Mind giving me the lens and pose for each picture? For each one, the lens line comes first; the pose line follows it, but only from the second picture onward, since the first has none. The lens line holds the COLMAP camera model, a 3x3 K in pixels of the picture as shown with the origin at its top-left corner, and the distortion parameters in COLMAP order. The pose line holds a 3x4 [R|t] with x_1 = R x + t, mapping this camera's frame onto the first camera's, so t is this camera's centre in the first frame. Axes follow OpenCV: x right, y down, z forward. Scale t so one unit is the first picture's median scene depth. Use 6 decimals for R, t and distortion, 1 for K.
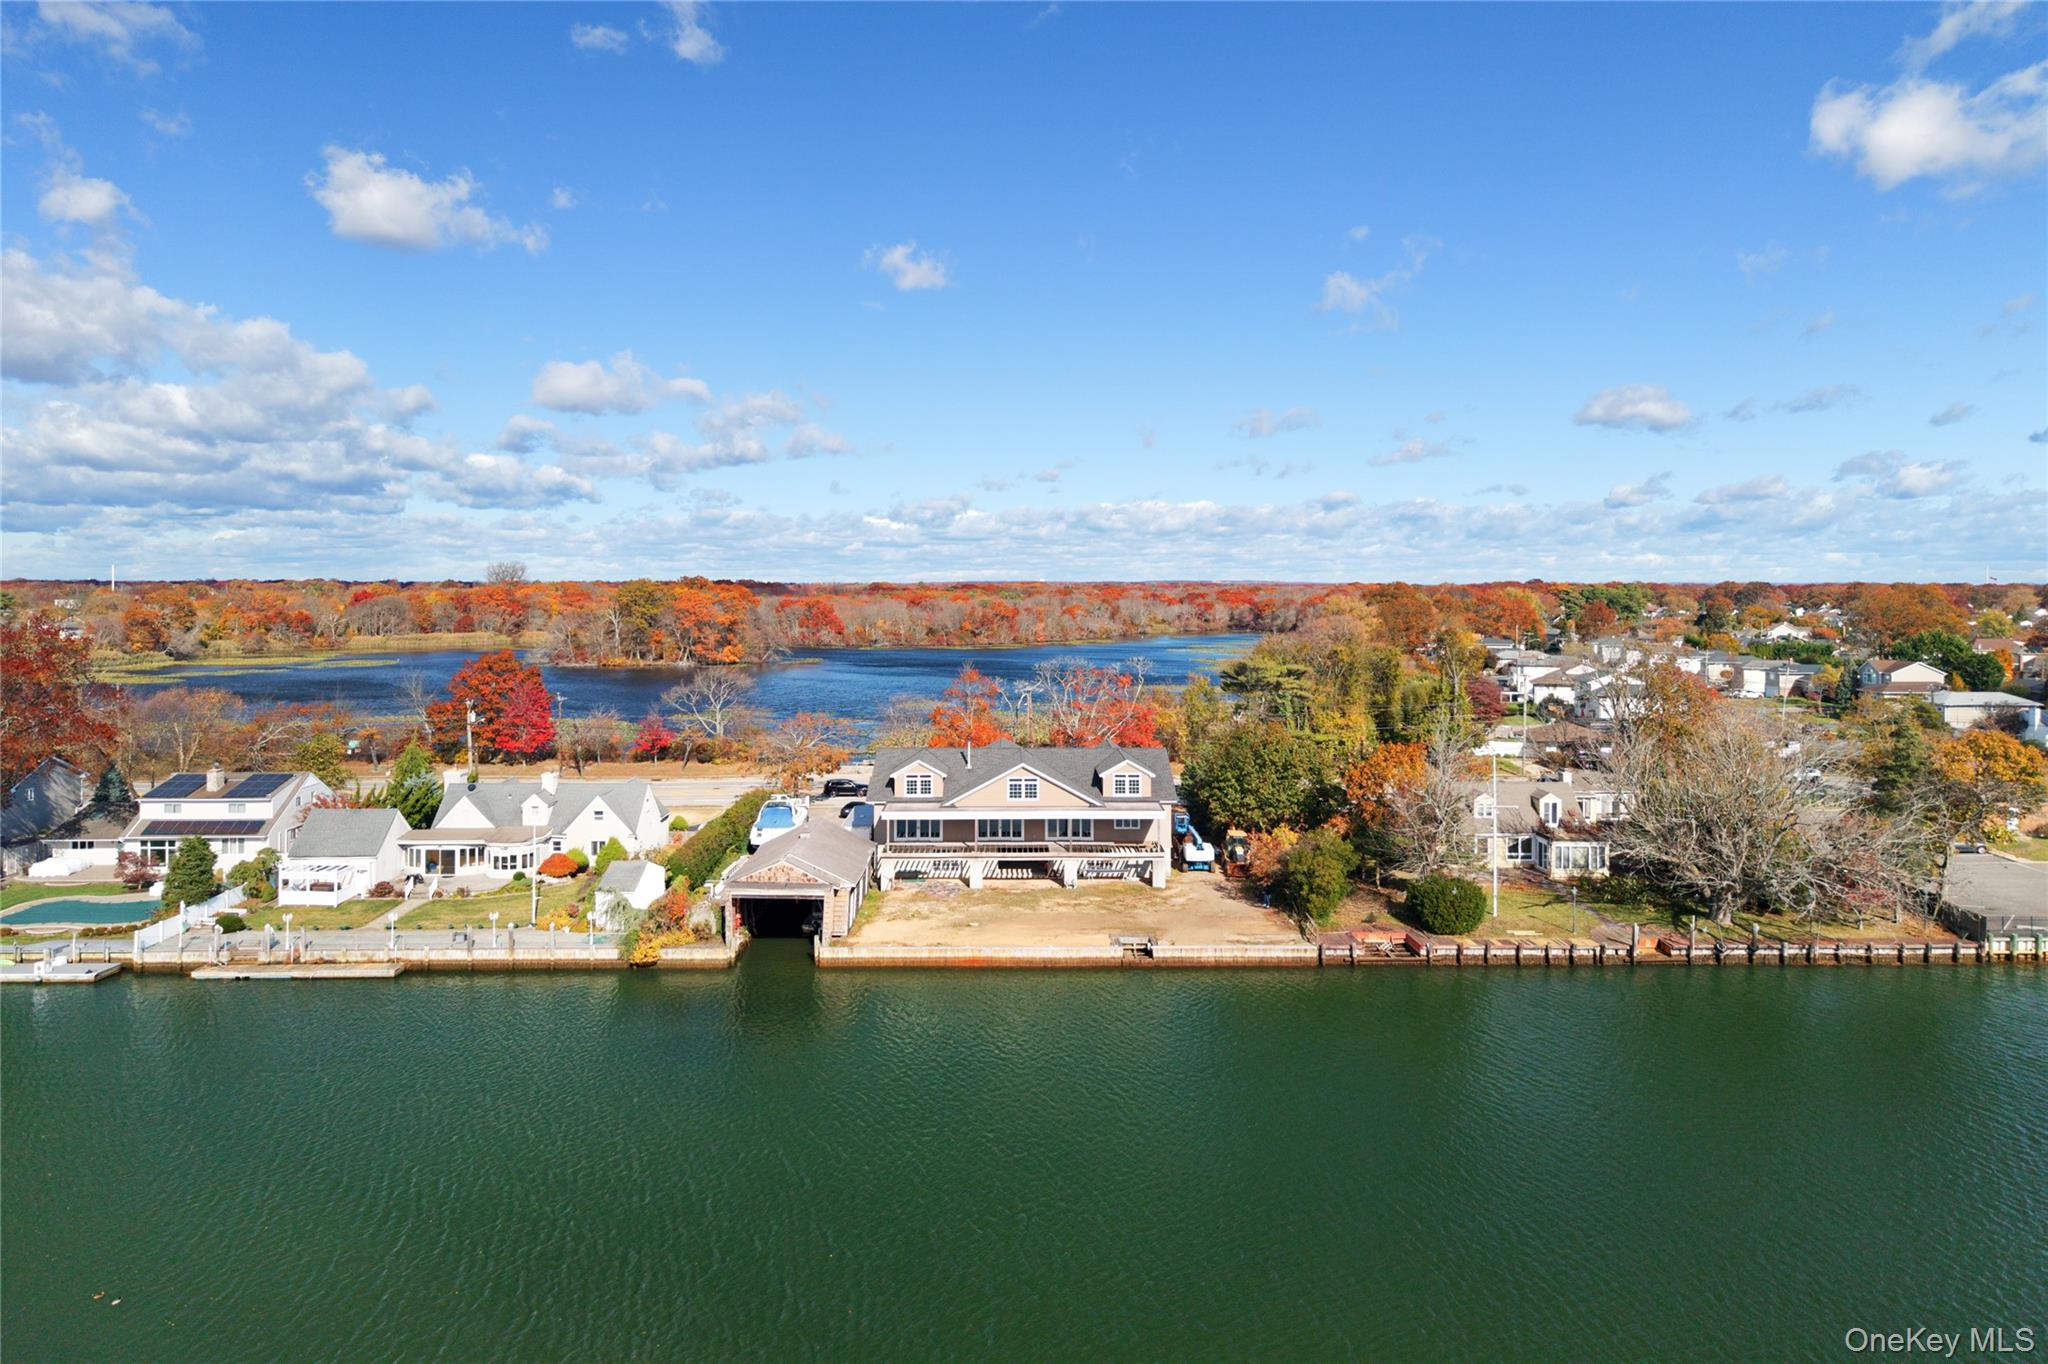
lens RADIAL K [[1380.5, 0, 1028.0], [0, 1380.5, 588.5], [0, 0, 1]] dist [0.041701, -0.050930]
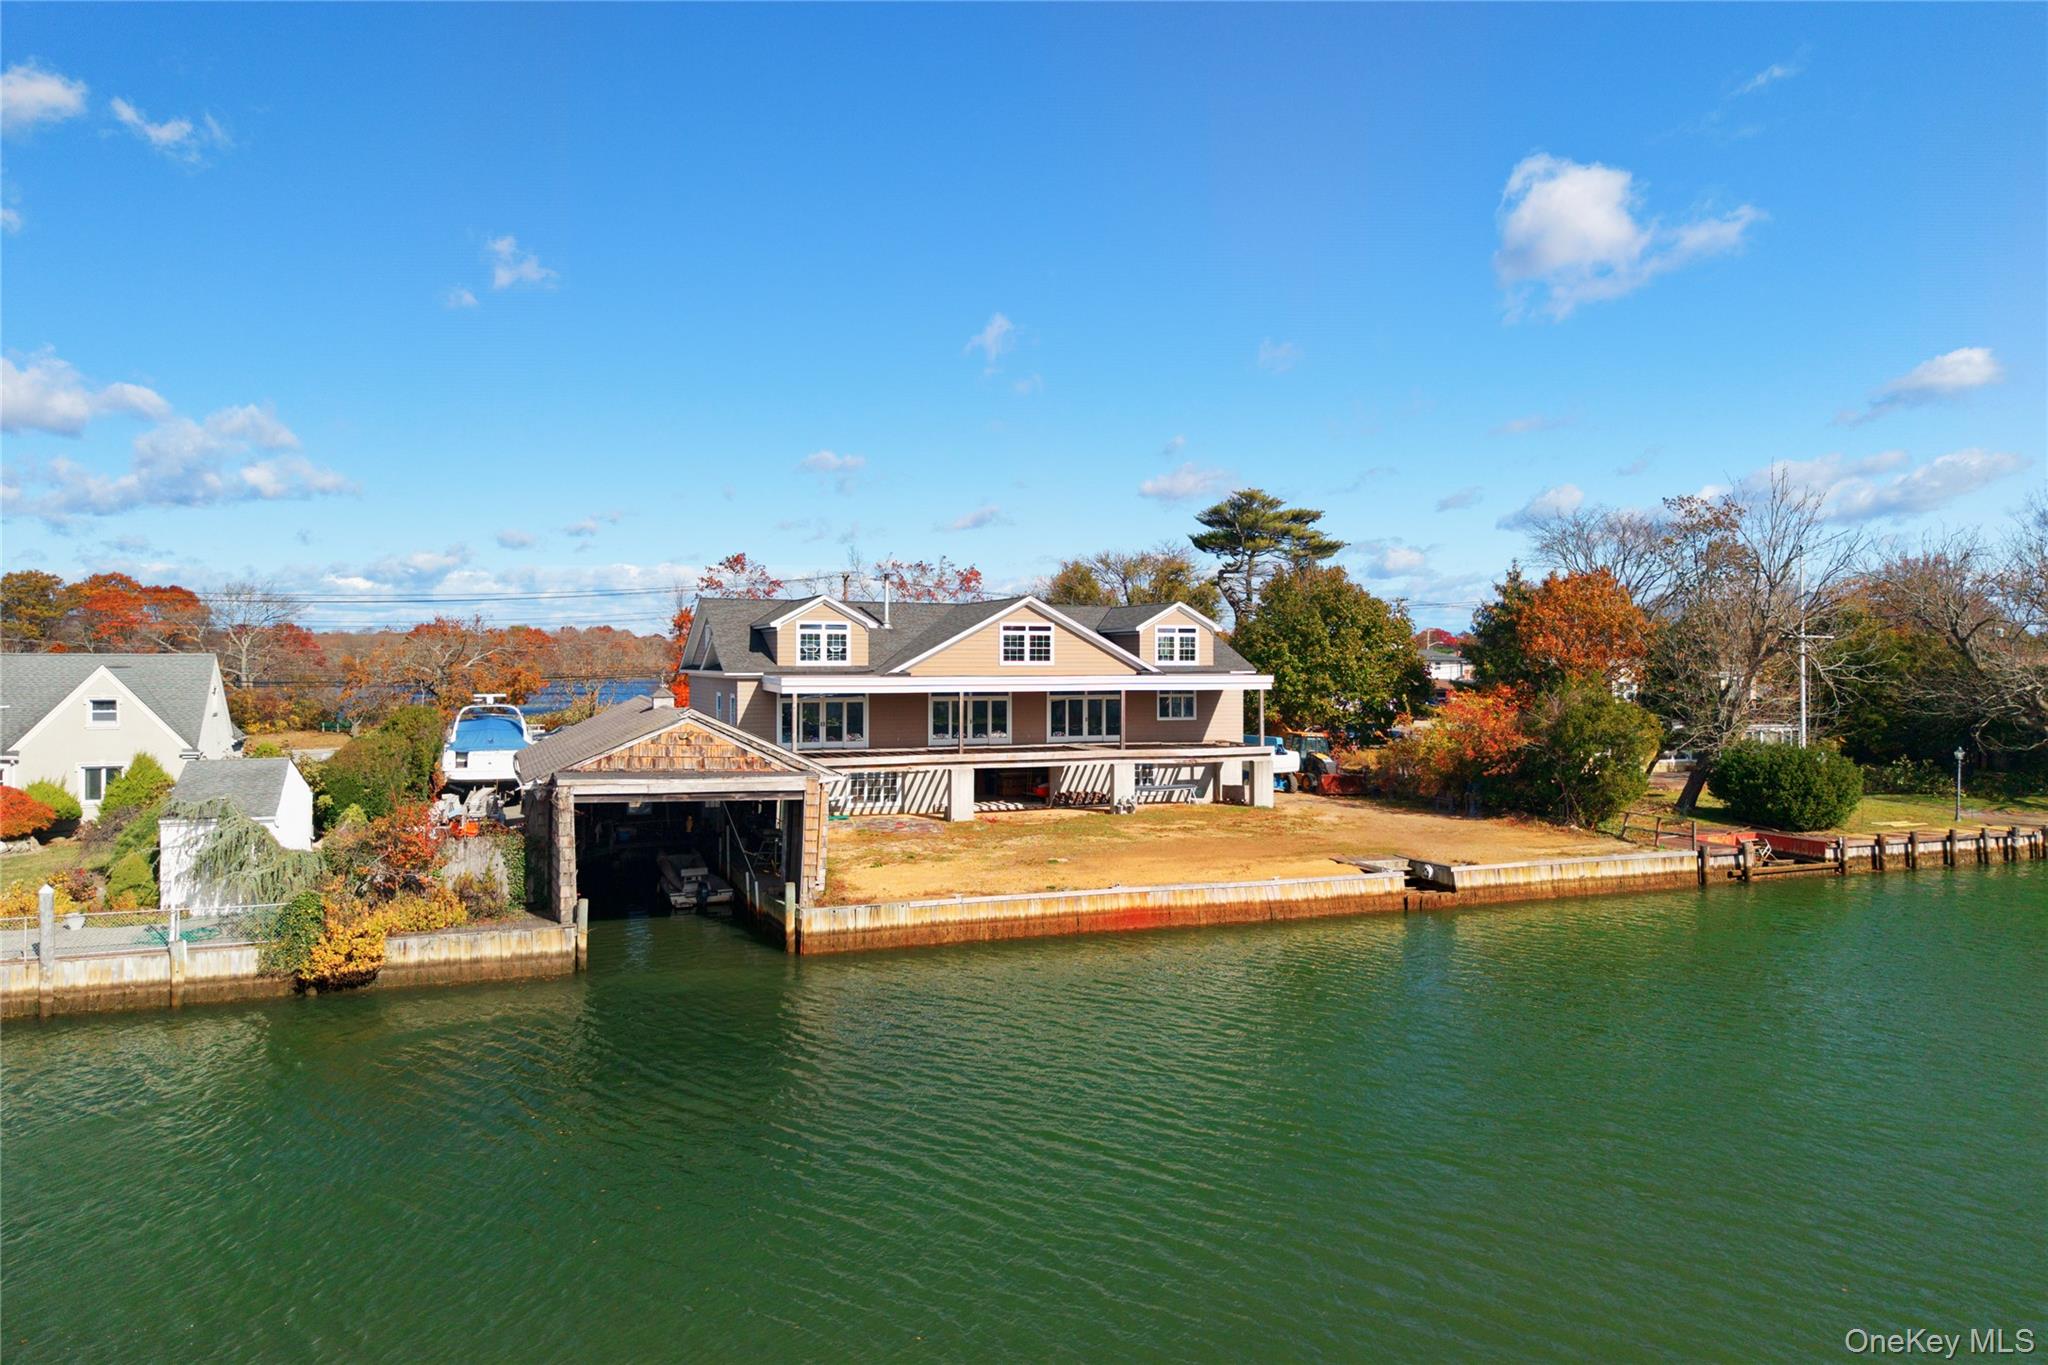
lens RADIAL K [[1401.5, 0, 1055.1], [0, 1401.5, 681.5], [0, 0, 1]] dist [0.045831, -0.058407]
pose [[0.933089, -0.006246, 0.359592, -0.193942], [0.002846, 0.999946, 0.009983, 0.155146], [-0.359635, -0.008292, 0.933056, 0.479167]]
